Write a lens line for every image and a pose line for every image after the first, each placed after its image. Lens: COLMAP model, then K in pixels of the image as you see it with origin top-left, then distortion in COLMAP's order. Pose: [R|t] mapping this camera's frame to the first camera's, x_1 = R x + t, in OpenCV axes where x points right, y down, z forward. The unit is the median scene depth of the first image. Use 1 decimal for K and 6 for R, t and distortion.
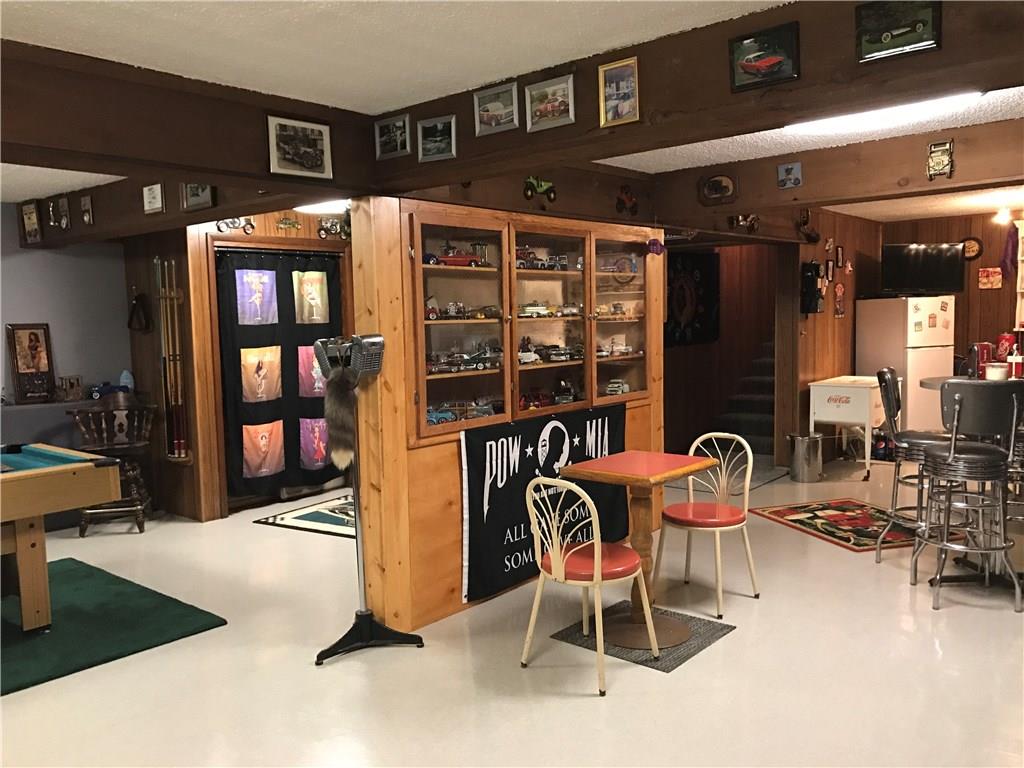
lens RADIAL K [[836.6, 0, 512.0], [0, 836.6, 384.0], [0, 0, 1]] dist [0.052964, -0.105978]
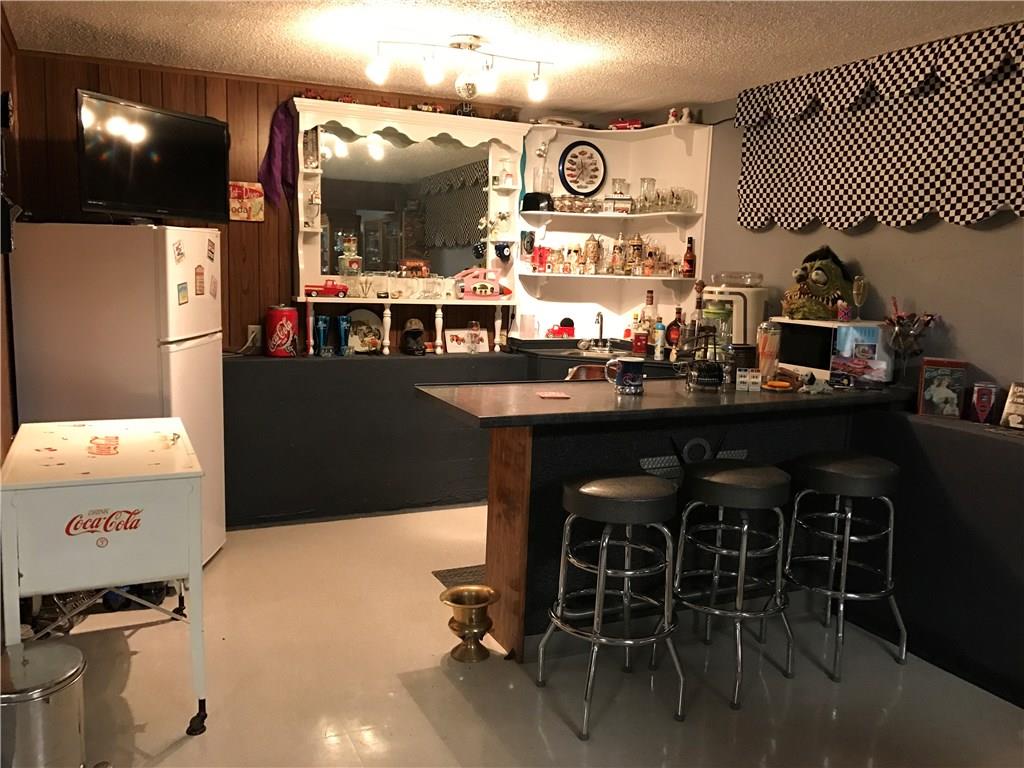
lens RADIAL K [[836.6, 0, 512.0], [0, 836.6, 384.0], [0, 0, 1]] dist [0.052964, -0.105978]
pose [[0.397986, -0.092237, 0.912743, 0.140752], [0.029224, 0.995703, 0.087878, -0.053620], [-0.916926, -0.008300, 0.398972, 0.650140]]
